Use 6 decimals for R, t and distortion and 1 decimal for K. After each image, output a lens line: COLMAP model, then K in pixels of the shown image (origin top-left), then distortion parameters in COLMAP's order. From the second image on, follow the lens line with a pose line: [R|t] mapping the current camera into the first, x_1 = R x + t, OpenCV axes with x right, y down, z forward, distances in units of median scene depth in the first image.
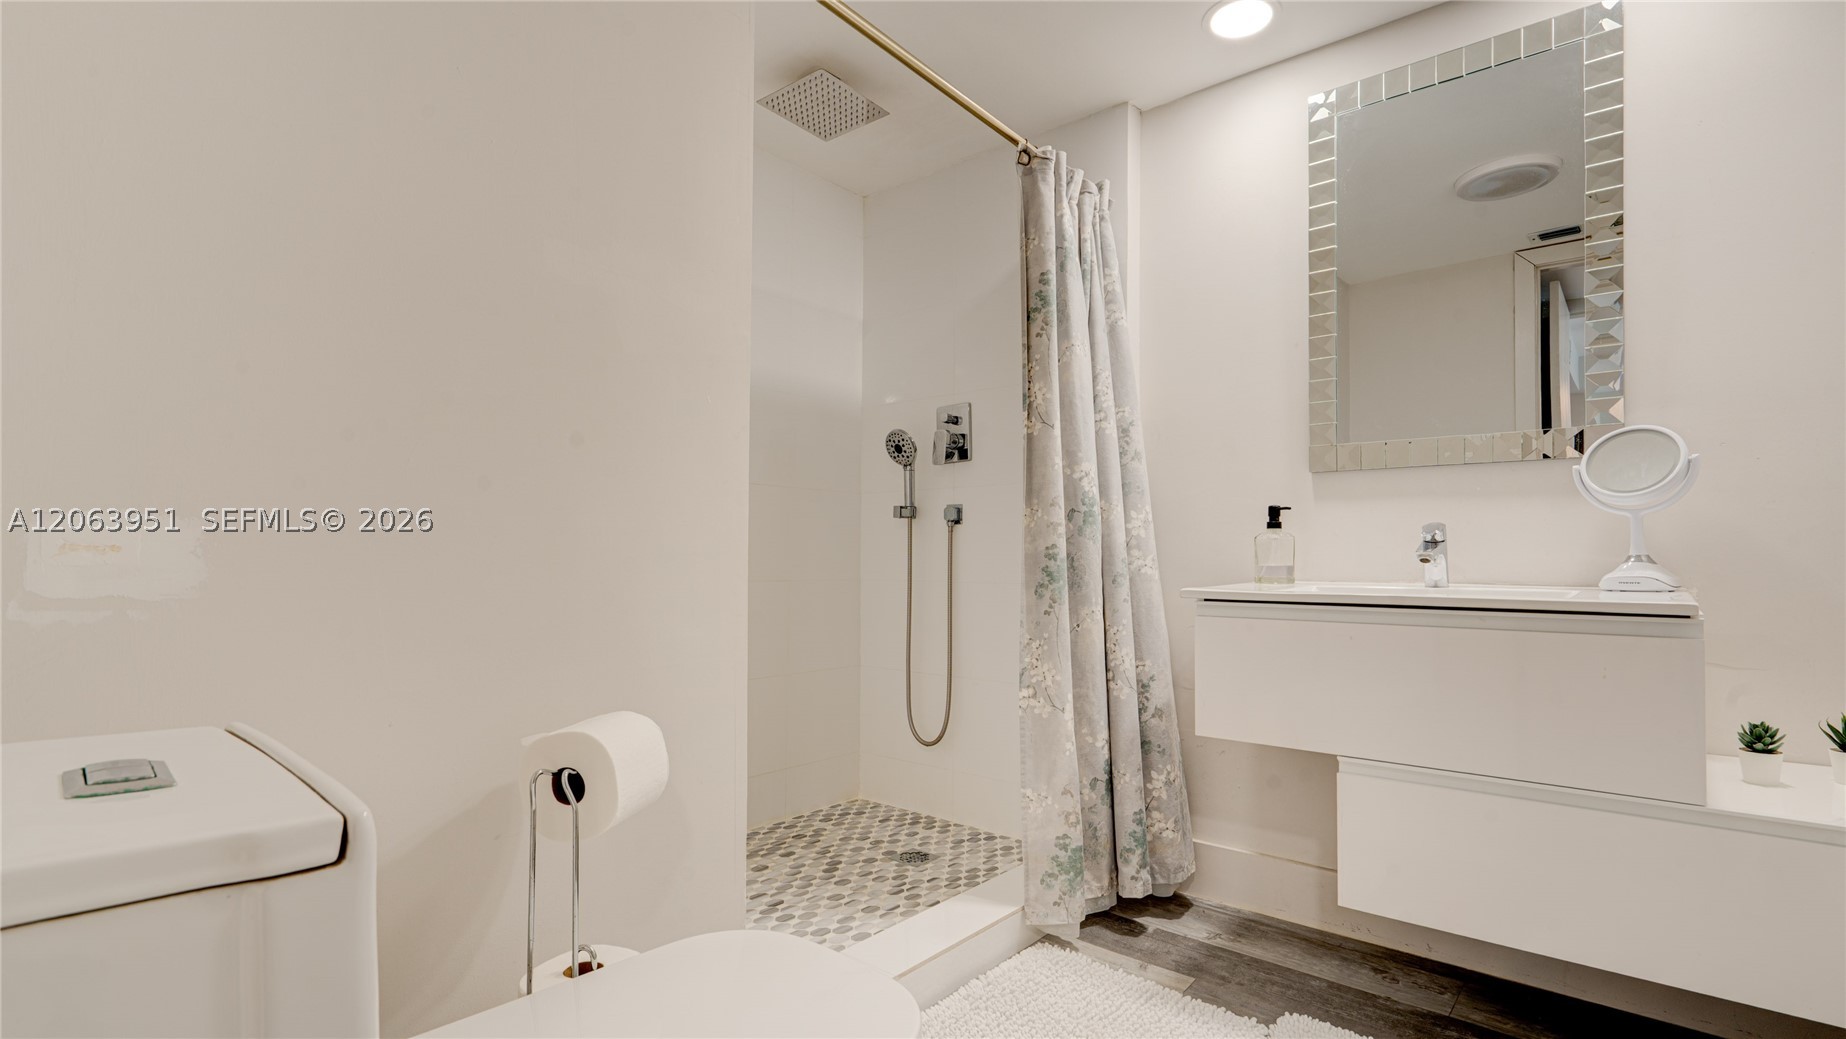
lens RADIAL K [[875.9, 0, 933.1], [0, 875.9, 535.7], [0, 0, 1]] dist [-0.003371, 0.001620]
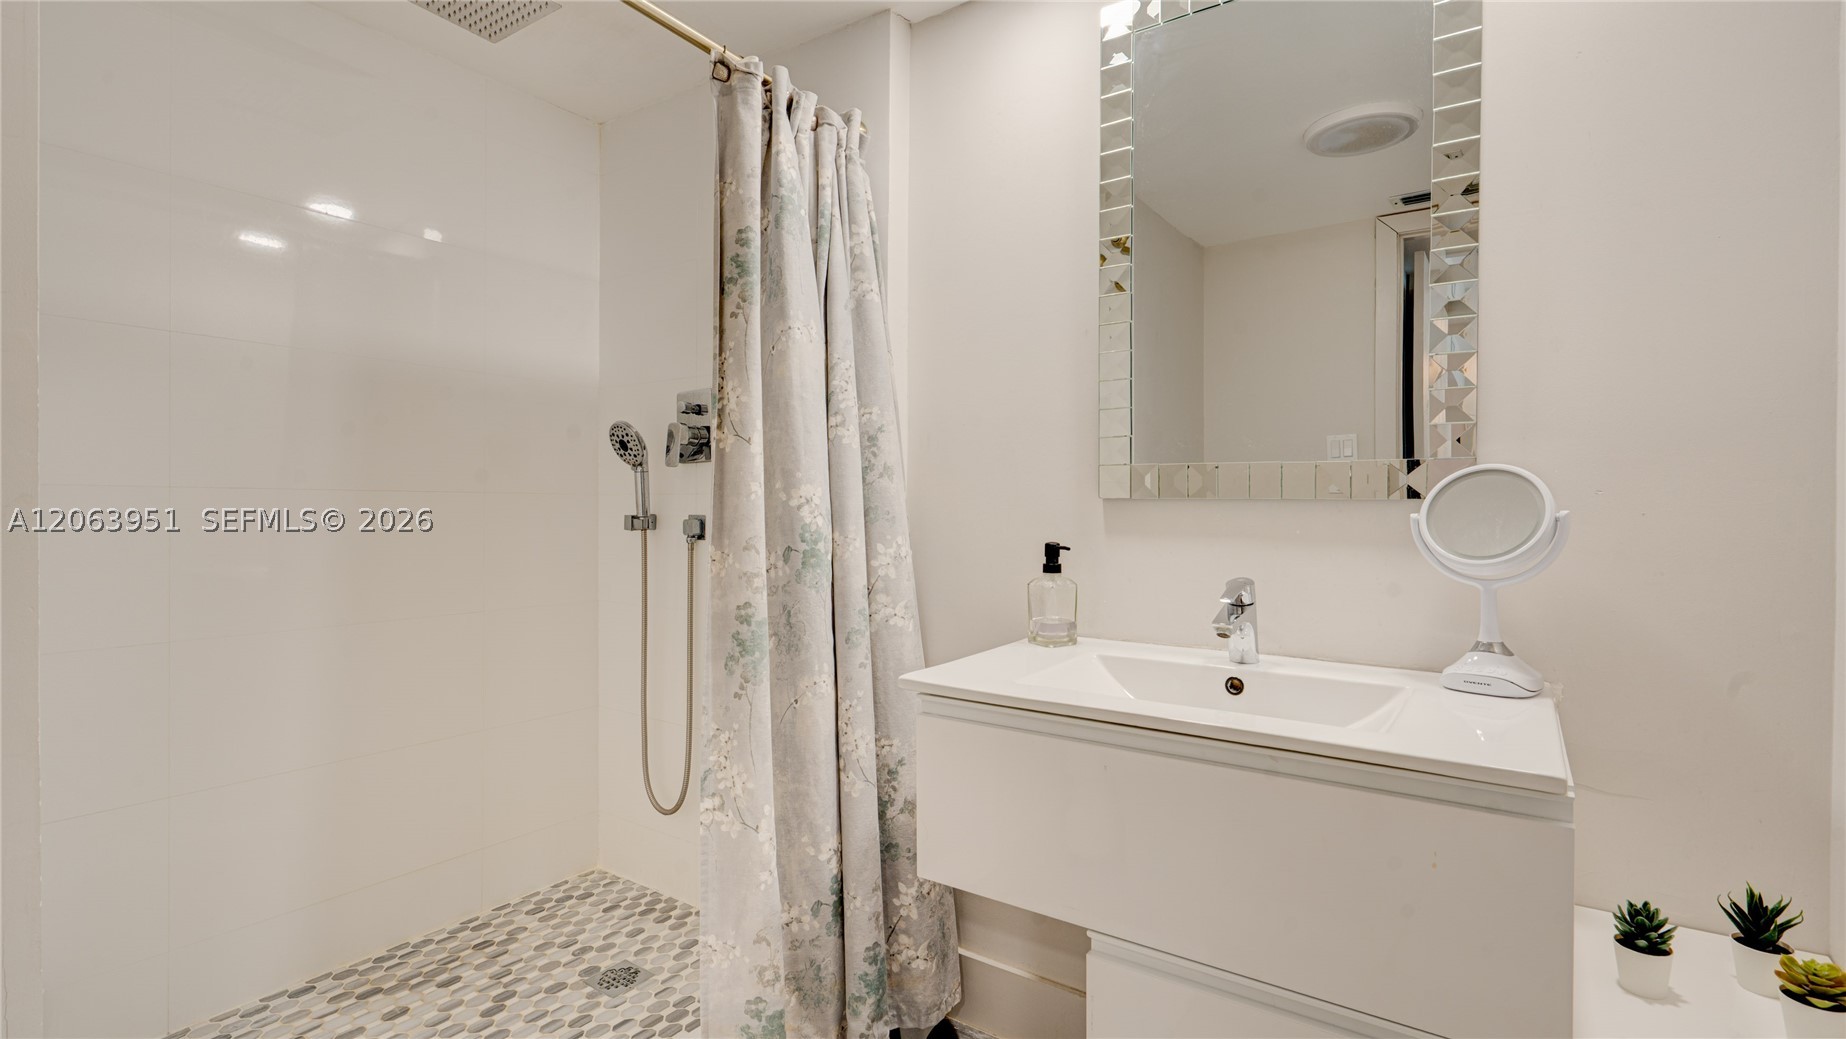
lens RADIAL K [[881.2, 0, 920.7], [0, 881.2, 502.0], [0, 0, 1]] dist [0.000348, -0.000633]
pose [[0.995852, 0.001455, 0.090973, 0.203128], [-0.003322, 0.999787, 0.020376, -0.084921], [-0.090924, -0.020593, 0.995645, 0.238464]]
